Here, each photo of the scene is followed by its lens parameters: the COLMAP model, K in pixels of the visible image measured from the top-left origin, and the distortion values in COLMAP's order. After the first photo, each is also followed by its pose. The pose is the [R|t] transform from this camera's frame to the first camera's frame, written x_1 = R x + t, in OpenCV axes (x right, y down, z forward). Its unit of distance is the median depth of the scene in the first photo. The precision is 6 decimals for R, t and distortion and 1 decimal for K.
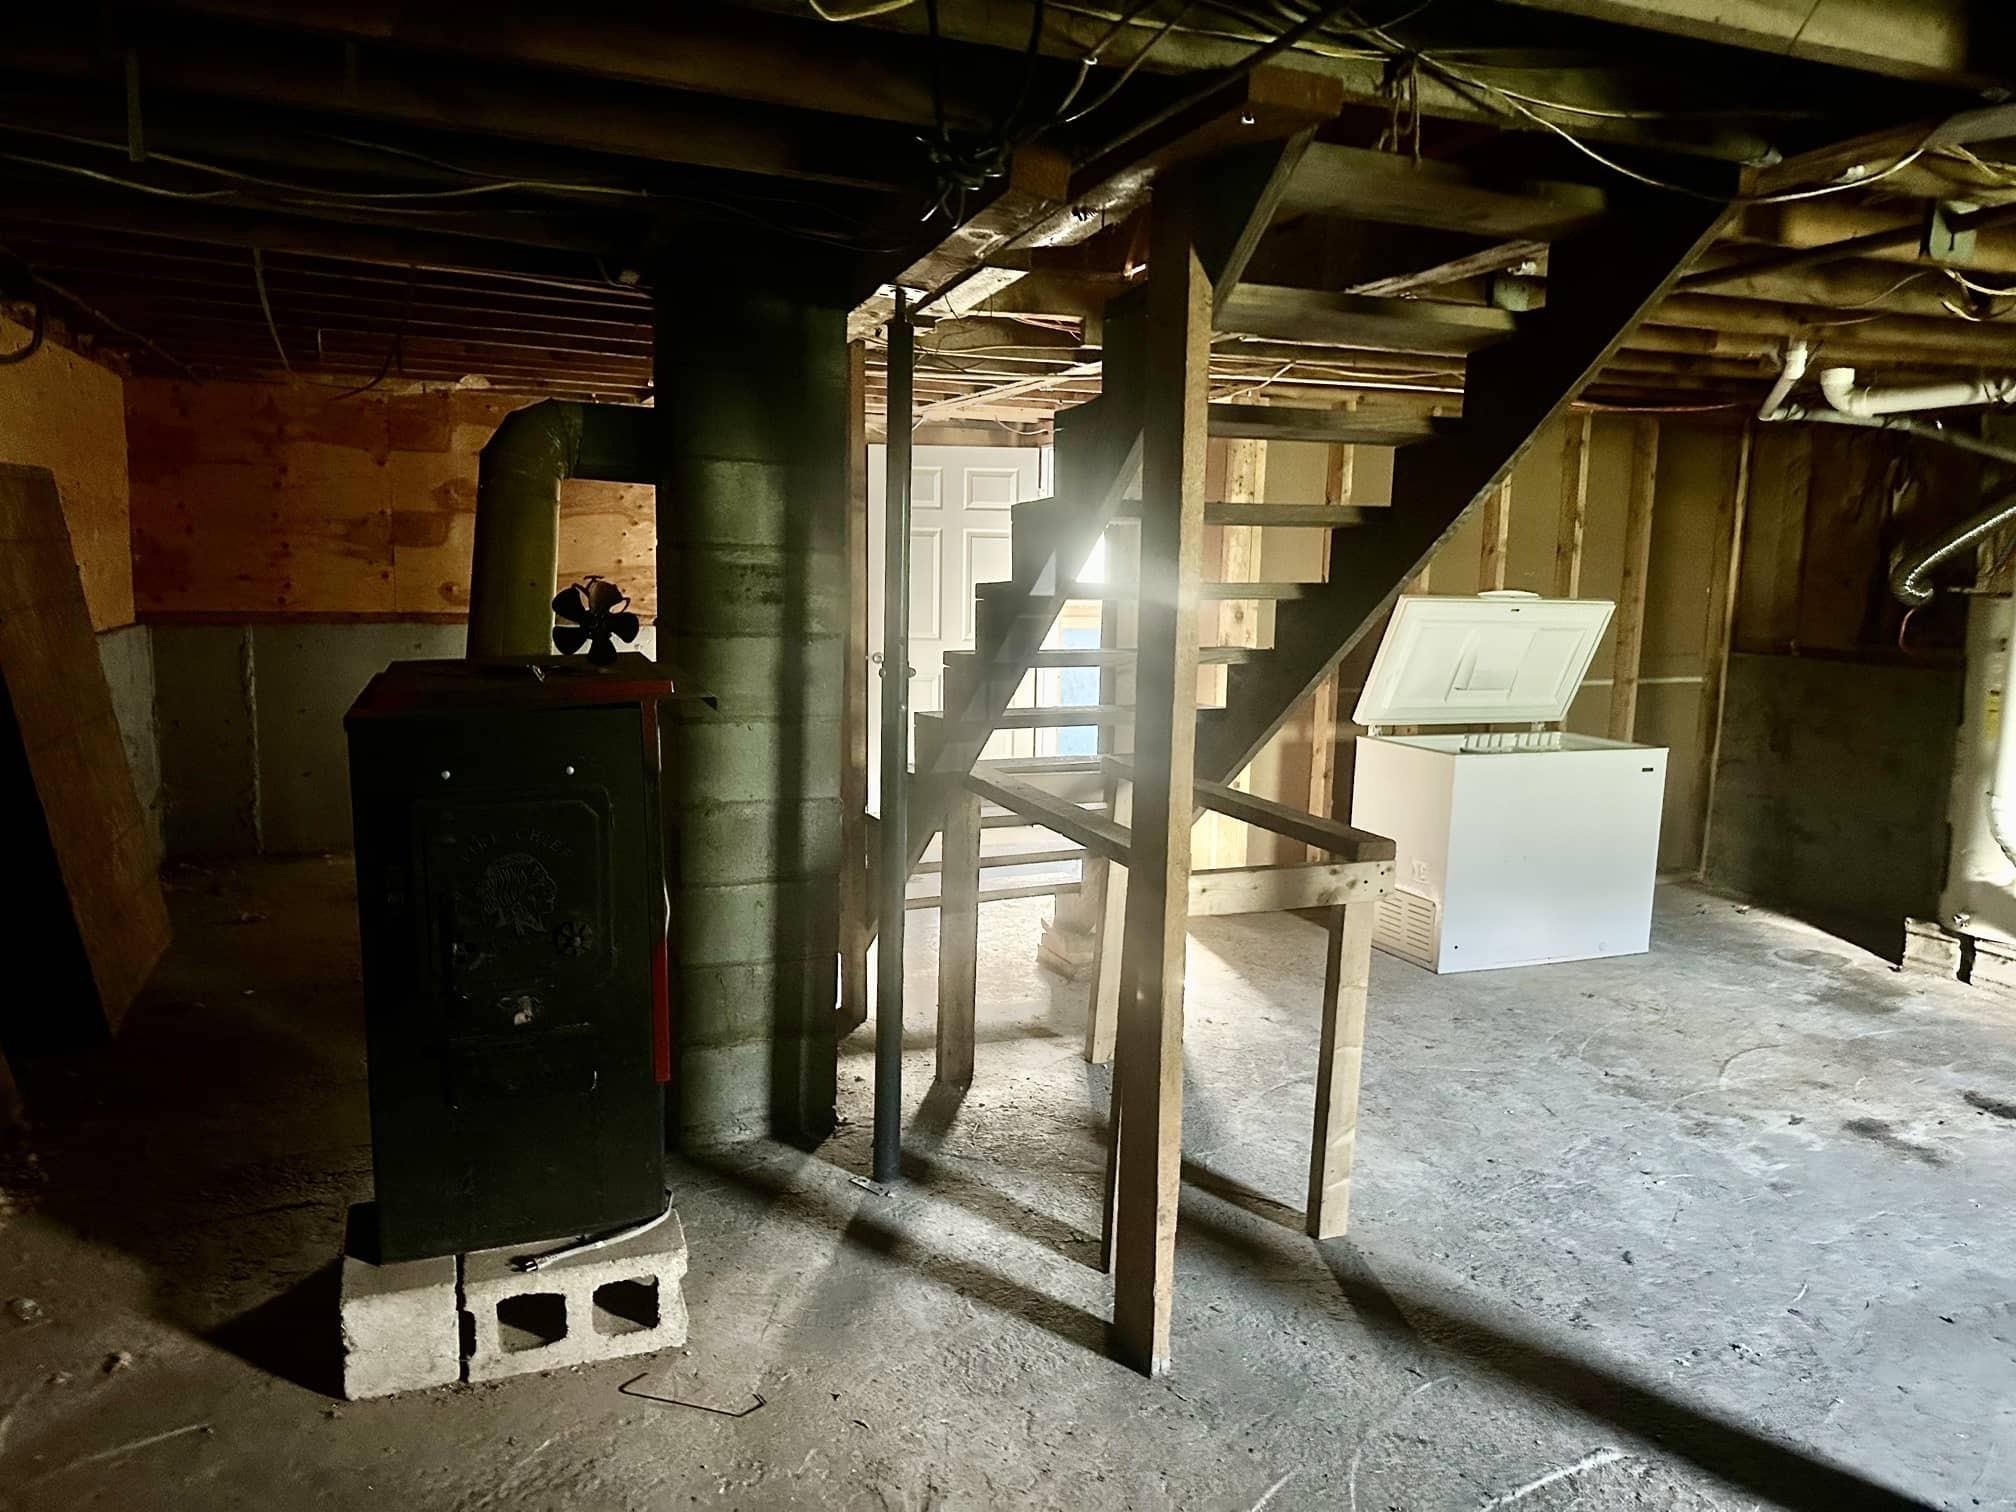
lens RADIAL K [[1426.5, 0, 1004.8], [0, 1426.5, 741.7], [0, 0, 1]] dist [0.033665, -0.028542]
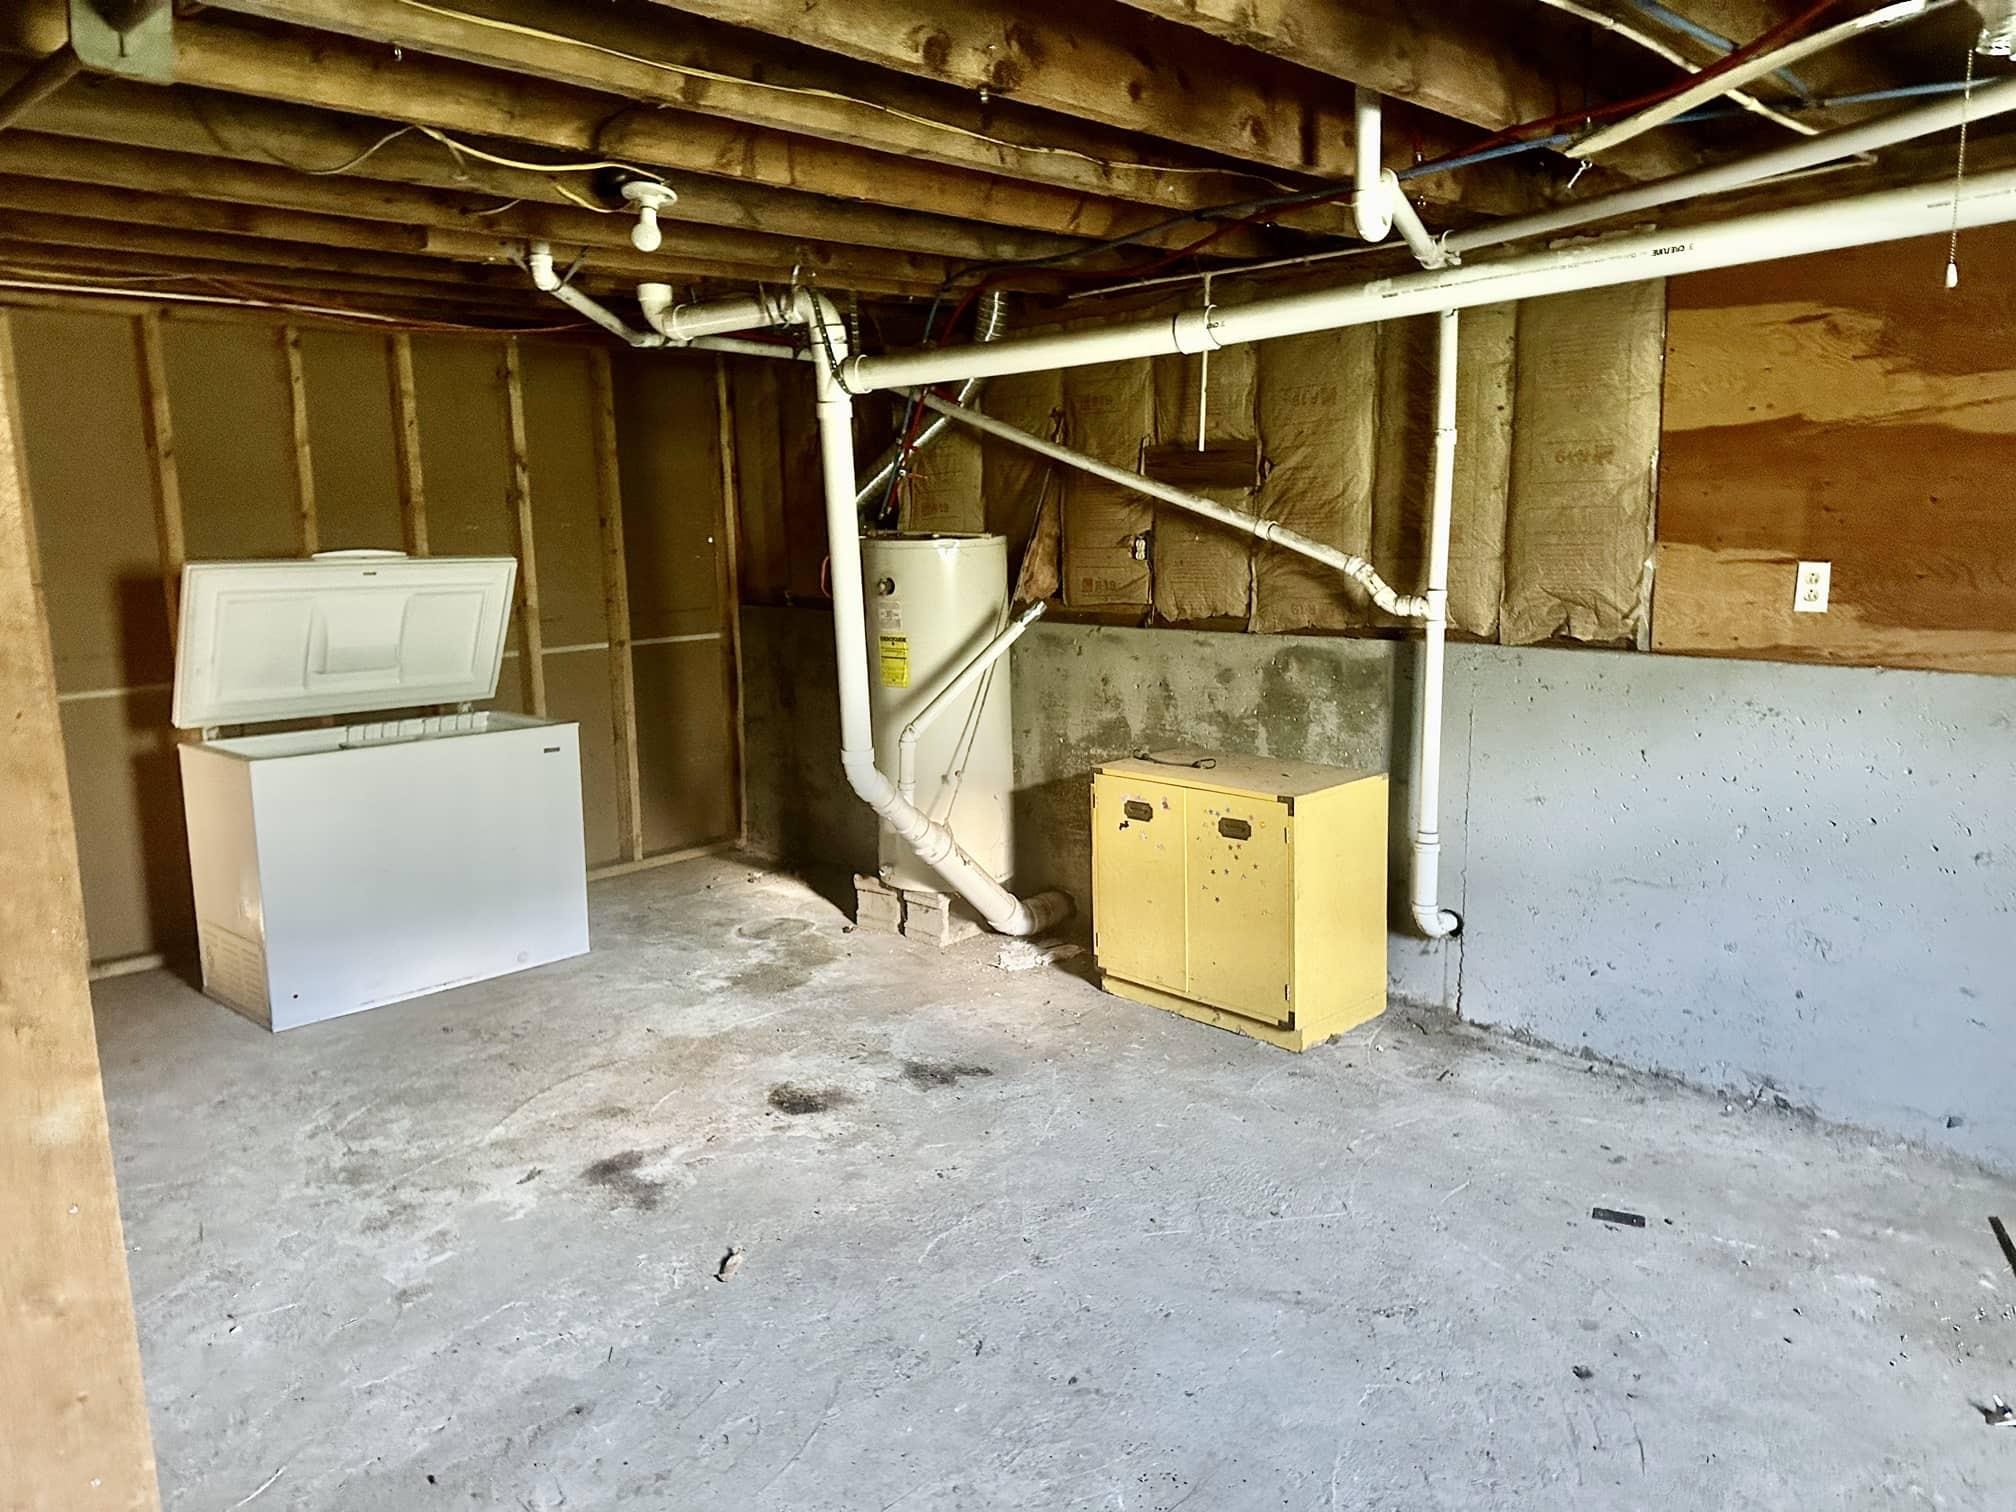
lens RADIAL K [[1426.5, 0, 1006.7], [0, 1426.5, 760.9], [0, 0, 1]] dist [0.033665, -0.028542]
pose [[0.912040, -0.105572, 0.396280, 0.386558], [0.087726, 0.994154, 0.062948, -0.004825], [-0.400609, -0.022648, 0.915969, 0.097796]]
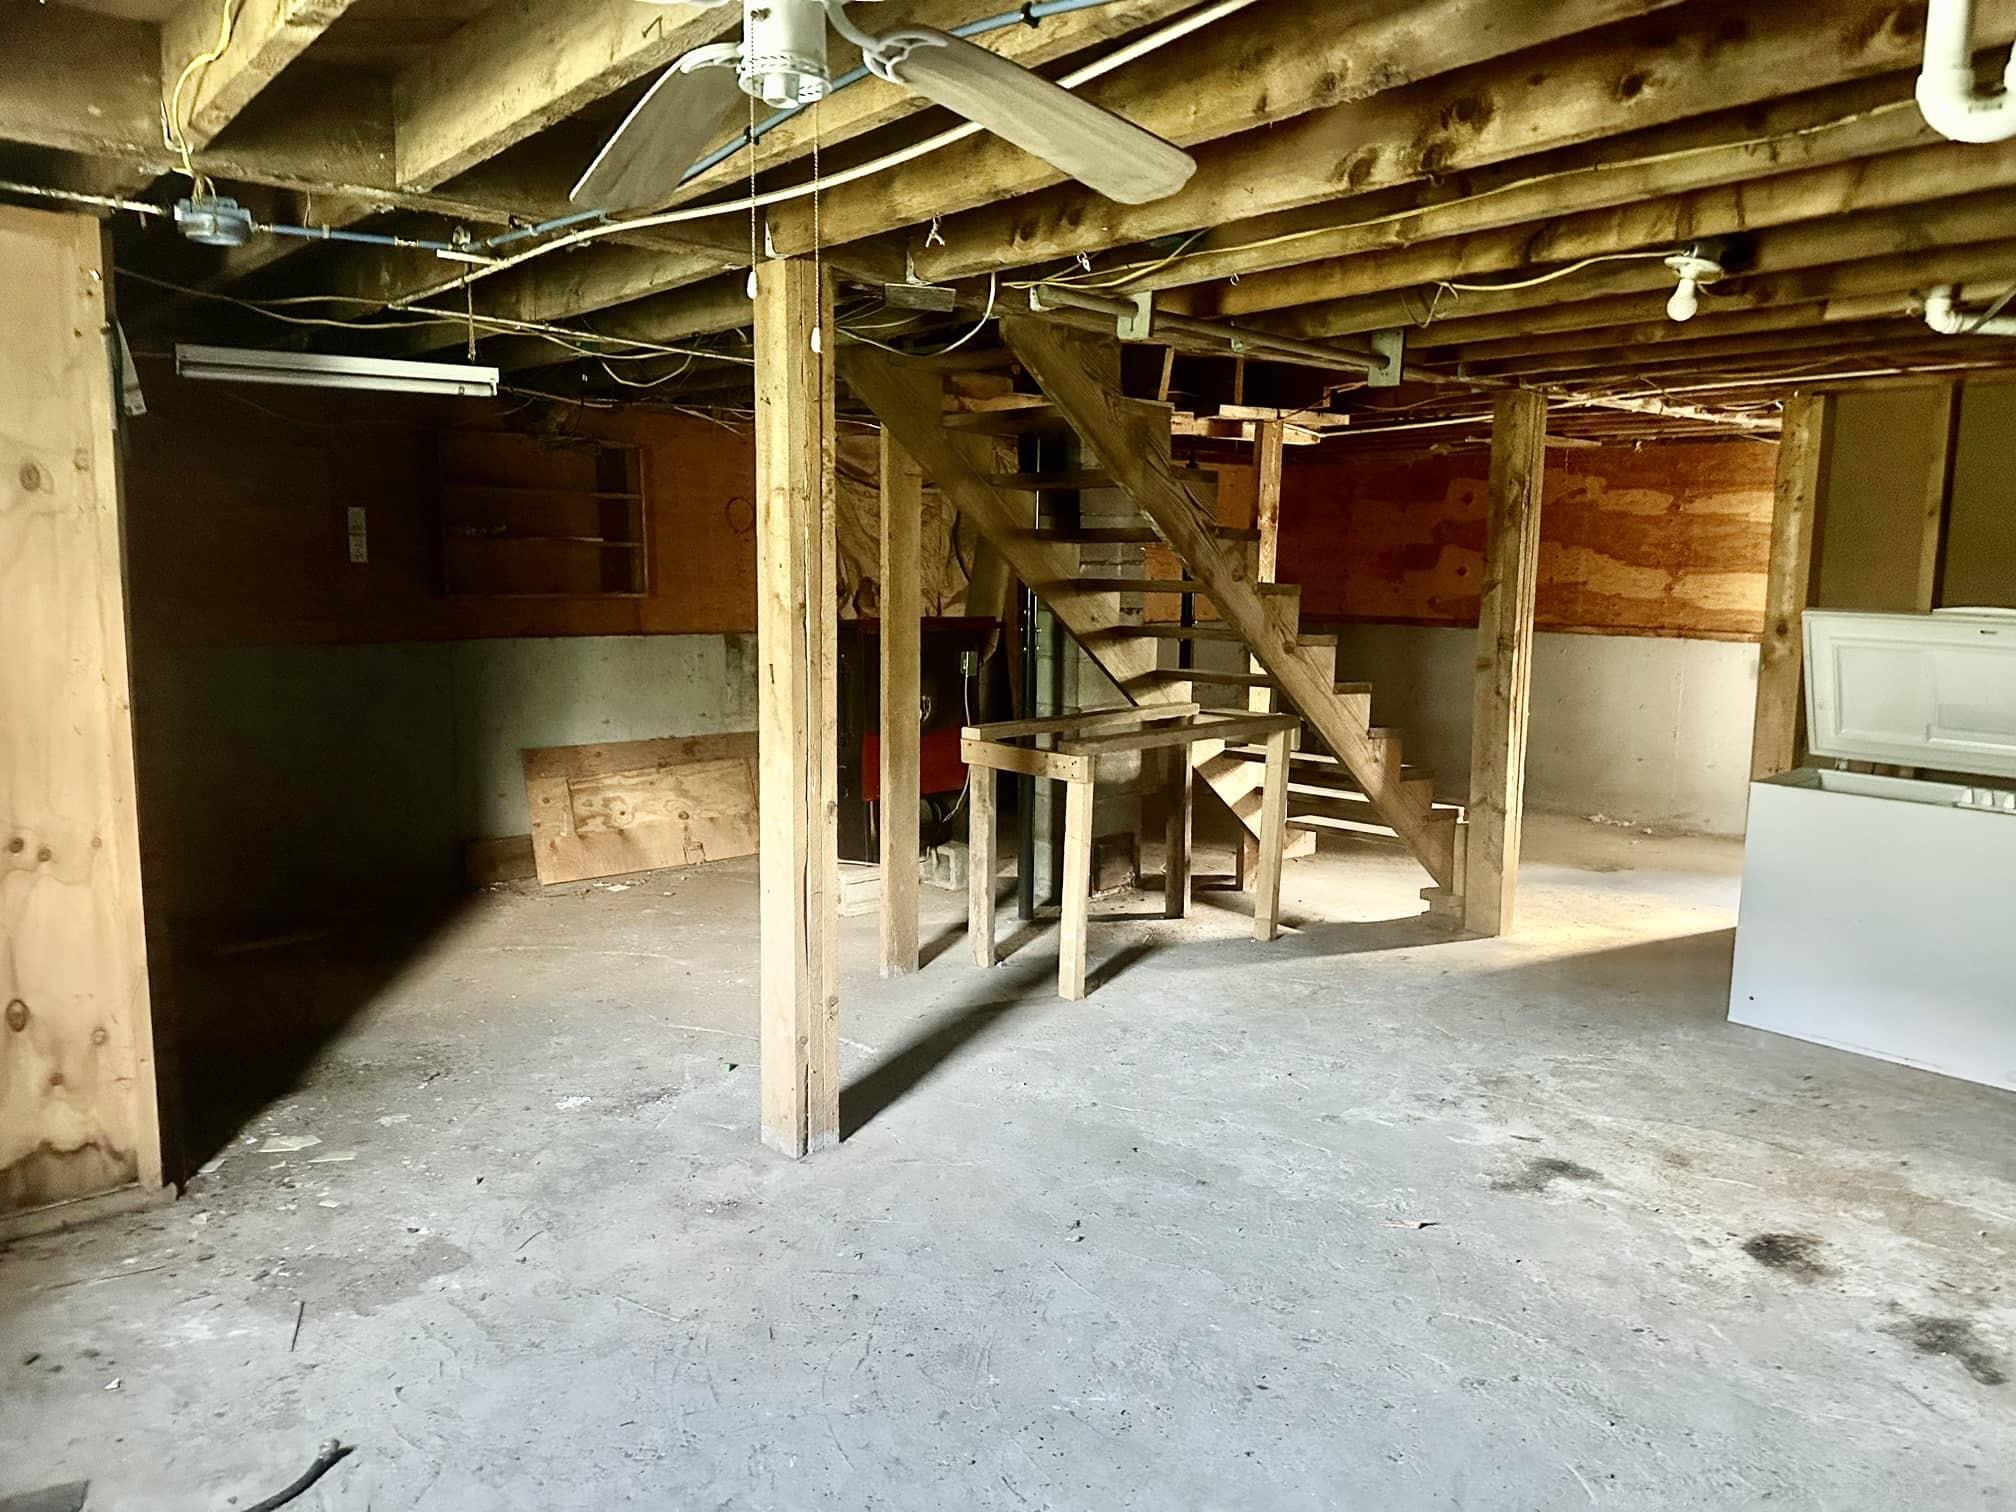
lens RADIAL K [[1426.5, 0, 1046.1], [0, 1426.5, 773.2], [0, 0, 1]] dist [0.033665, -0.028542]
pose [[0.337485, 0.125093, -0.932982, 1.024416], [-0.129260, 0.987901, 0.085699, -0.017508], [0.932414, 0.091675, 0.349571, 0.259284]]
